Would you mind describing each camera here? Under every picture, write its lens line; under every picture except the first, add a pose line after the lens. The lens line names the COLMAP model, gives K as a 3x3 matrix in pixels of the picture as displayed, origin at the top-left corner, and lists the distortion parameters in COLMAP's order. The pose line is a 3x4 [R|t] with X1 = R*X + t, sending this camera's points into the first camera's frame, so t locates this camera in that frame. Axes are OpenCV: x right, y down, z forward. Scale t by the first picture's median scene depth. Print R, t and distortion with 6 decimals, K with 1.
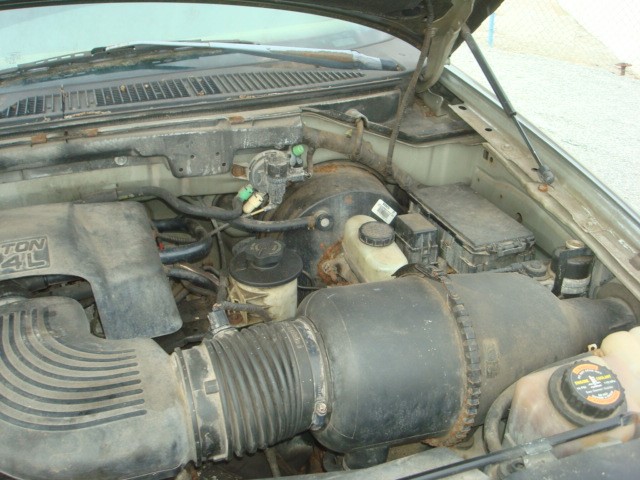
lens RADIAL K [[736.0, 0, 315.5], [0, 736.0, 239.8], [0, 0, 1]] dist [-0.022521, -0.176200]
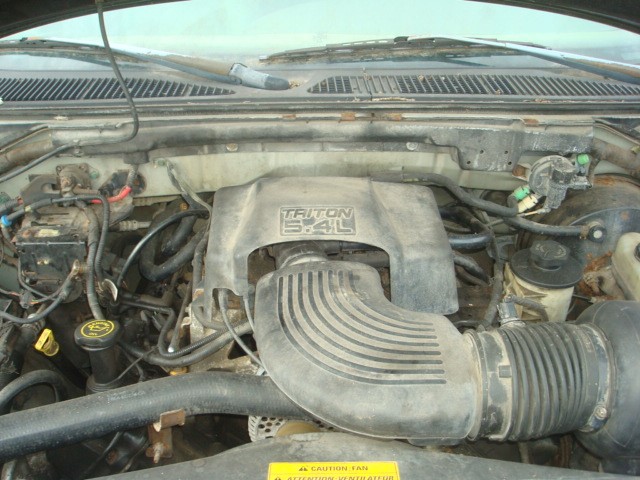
lens RADIAL K [[736.0, 0, 315.5], [0, 736.0, 239.8], [0, 0, 1]] dist [-0.022521, -0.176200]
pose [[0.952666, 0.164877, -0.255428, -0.111733], [-0.160495, 0.986303, 0.038054, 0.009380], [0.258203, 0.004742, 0.966079, -0.074370]]
